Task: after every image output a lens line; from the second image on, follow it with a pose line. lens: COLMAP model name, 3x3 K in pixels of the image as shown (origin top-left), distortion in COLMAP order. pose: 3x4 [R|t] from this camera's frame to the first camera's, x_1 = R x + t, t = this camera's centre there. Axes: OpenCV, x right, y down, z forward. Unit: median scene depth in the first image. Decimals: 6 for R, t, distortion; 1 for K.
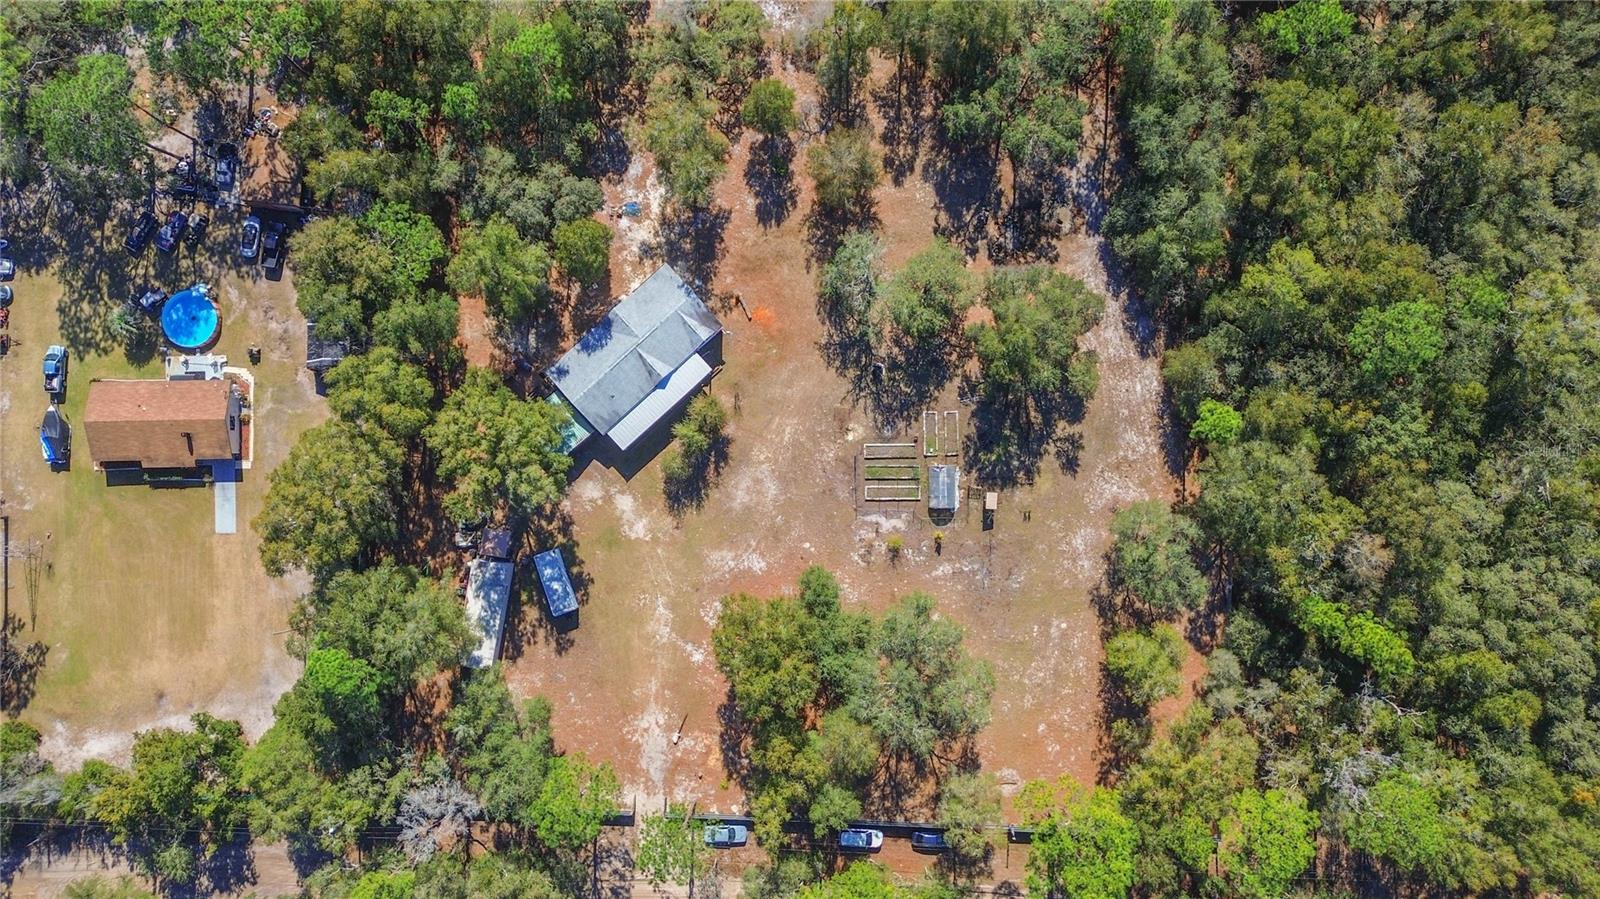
lens RADIAL K [[1179.9, 0, 814.8], [0, 1179.9, 448.8], [0, 0, 1]] dist [0.032363, -0.003538]
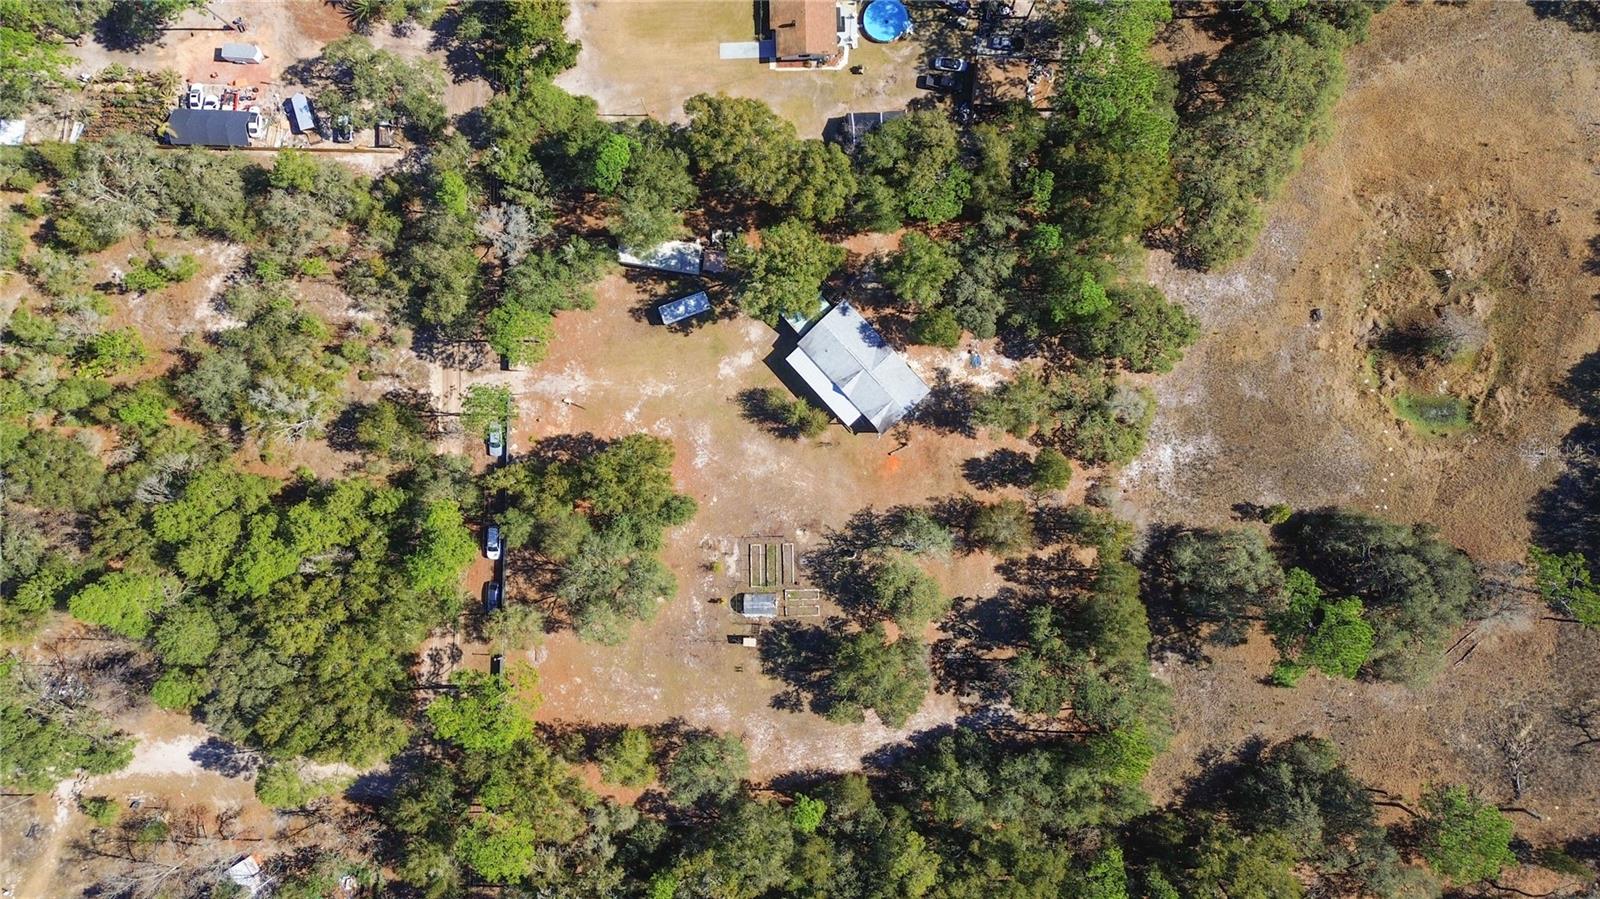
lens RADIAL K [[1216.8, 0, 804.9], [0, 1216.8, 456.9], [0, 0, 1]] dist [0.039709, 0.000722]
pose [[0.008960, 0.999838, 0.015631, -0.074388], [-0.998558, 0.008119, 0.053061, -0.088374], [0.052926, -0.016084, 0.998469, -0.330476]]
